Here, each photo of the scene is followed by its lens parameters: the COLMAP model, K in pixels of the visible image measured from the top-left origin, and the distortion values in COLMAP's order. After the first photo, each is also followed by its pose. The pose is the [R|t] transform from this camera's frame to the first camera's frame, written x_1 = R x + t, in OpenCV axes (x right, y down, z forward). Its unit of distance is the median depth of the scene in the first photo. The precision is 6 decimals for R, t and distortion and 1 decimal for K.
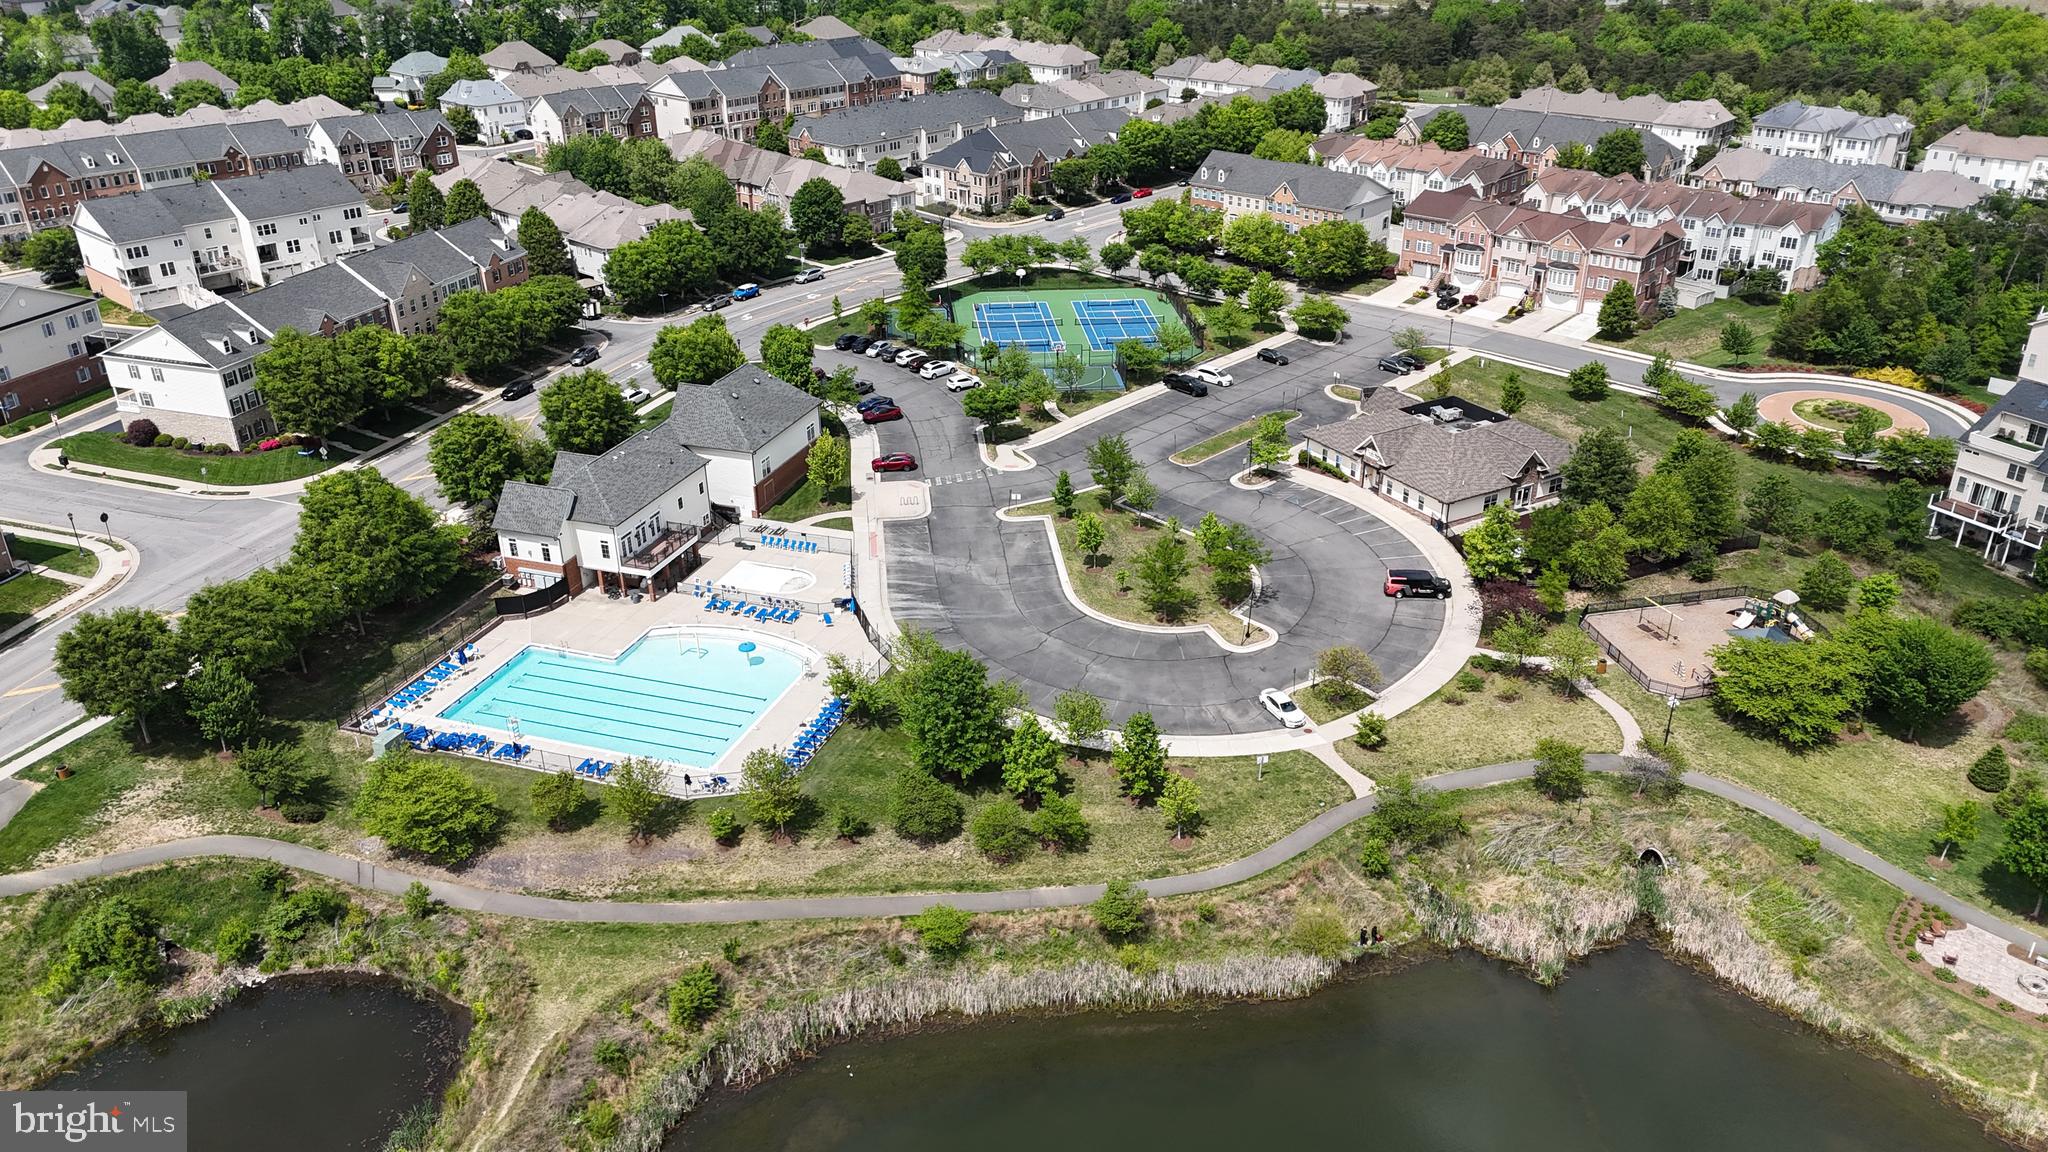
lens RADIAL K [[1495.6, 0, 1024.0], [0, 1495.6, 576.0], [0, 0, 1]] dist [0.086175, -0.100416]
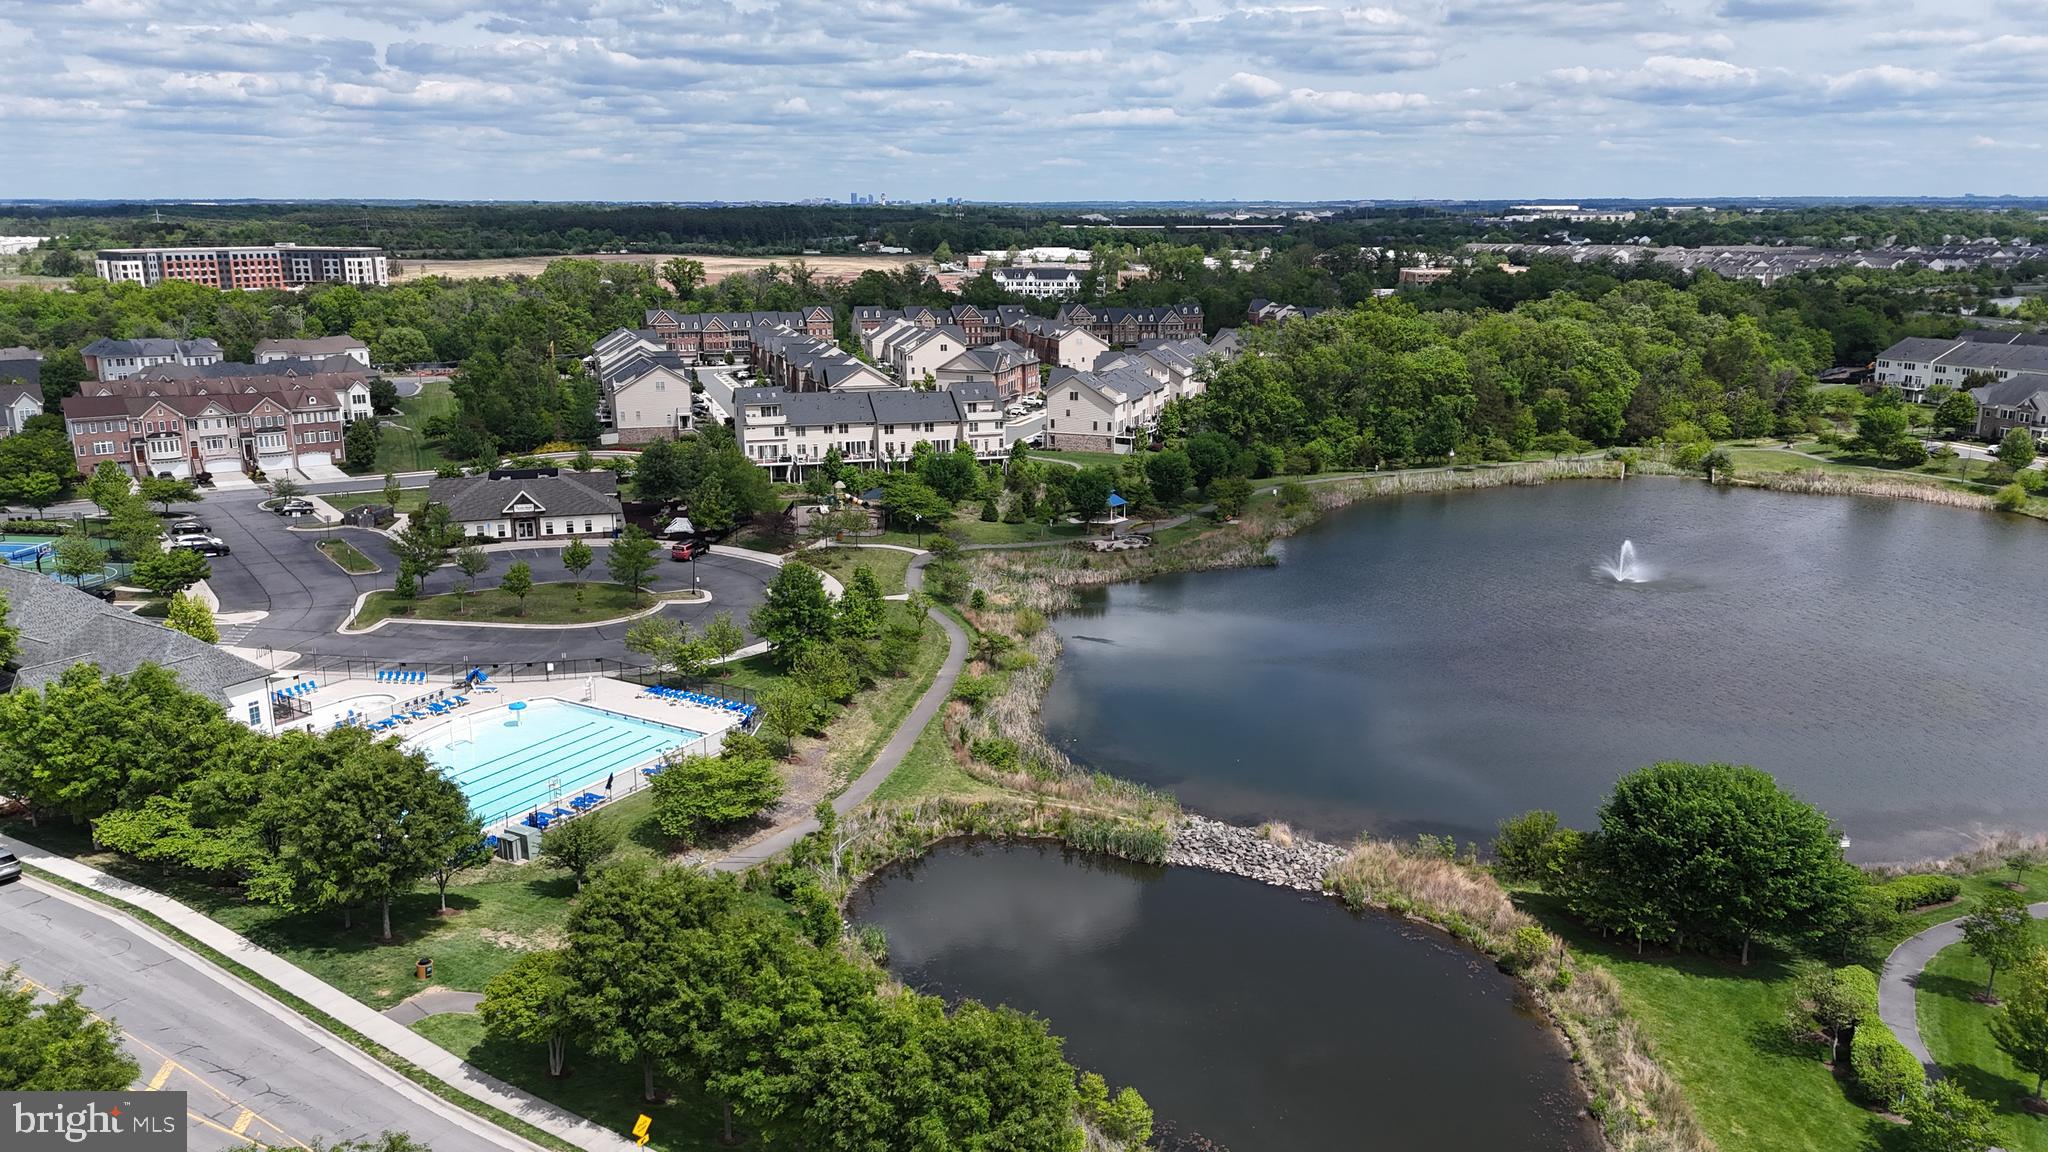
lens RADIAL K [[1495.6, 0, 1024.0], [0, 1495.6, 576.0], [0, 0, 1]] dist [0.086175, -0.100416]
pose [[0.225847, -0.228897, 0.946889, -0.855354], [0.432557, 0.894490, 0.113059, 0.003752], [-0.872862, 0.384049, 0.301029, 0.330984]]
